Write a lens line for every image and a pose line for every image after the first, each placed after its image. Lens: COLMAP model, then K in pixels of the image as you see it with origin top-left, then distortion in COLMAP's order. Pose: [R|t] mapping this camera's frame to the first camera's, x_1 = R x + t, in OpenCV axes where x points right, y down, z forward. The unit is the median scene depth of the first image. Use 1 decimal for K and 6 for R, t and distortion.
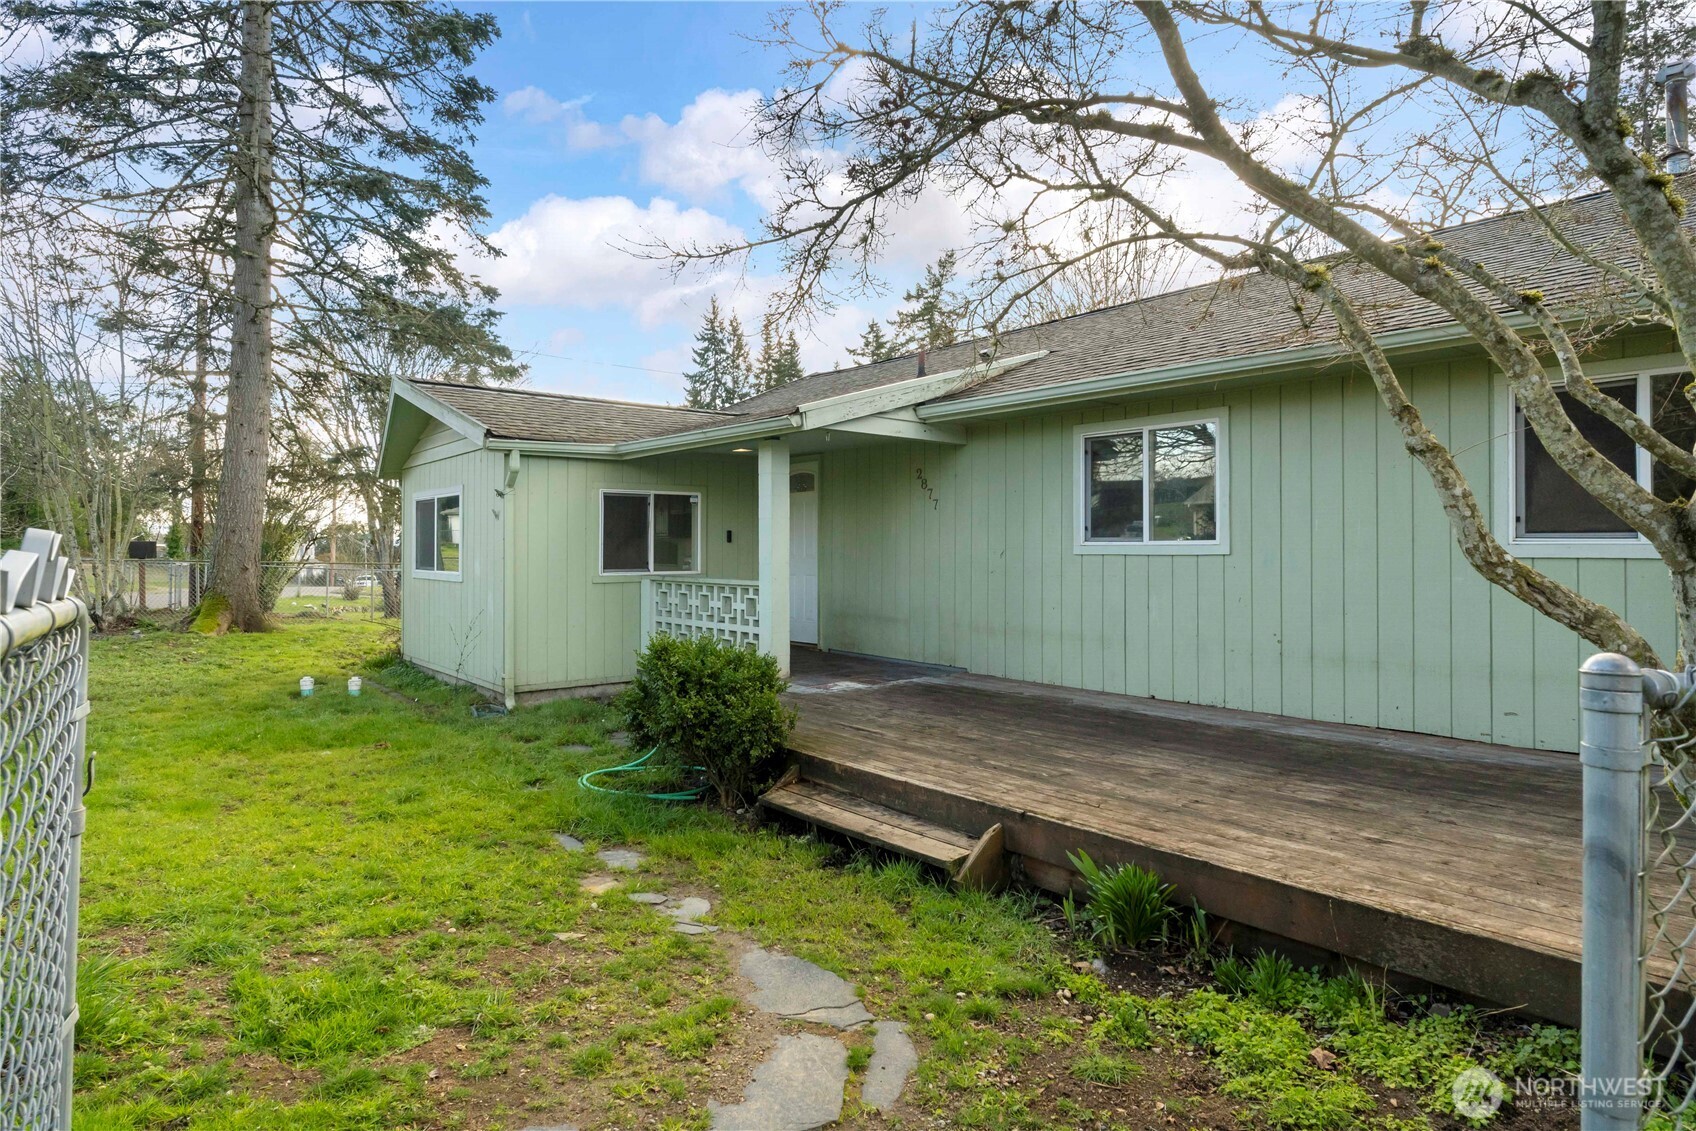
lens RADIAL K [[980.6, 0, 844.3], [0, 980.6, 557.2], [0, 0, 1]] dist [0.001008, -0.000077]
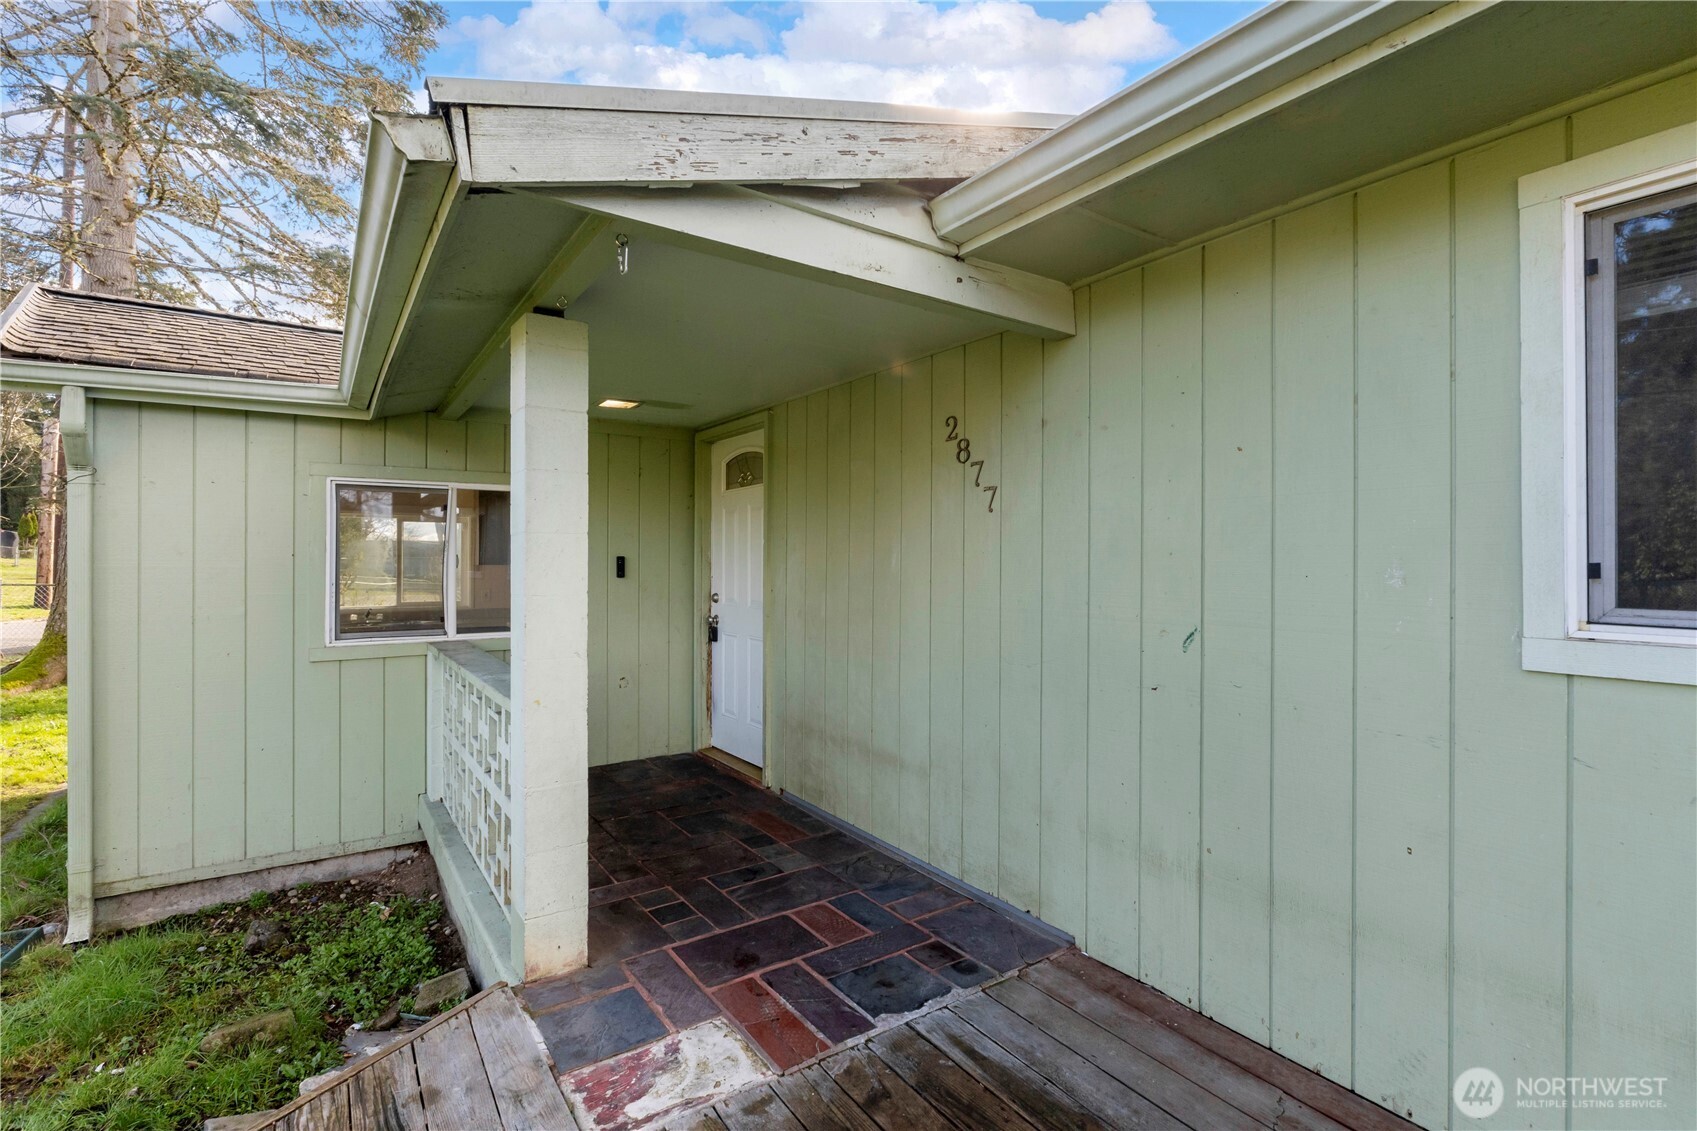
lens RADIAL K [[778.7, 0, 849.6], [0, 778.7, 562.0], [0, 0, 1]] dist [-0.003662, -0.000098]
pose [[0.995765, 0.001879, -0.091921, 0.064192], [-0.002395, 0.999982, -0.005498, -0.025804], [0.091909, 0.005695, 0.995751, 0.667805]]
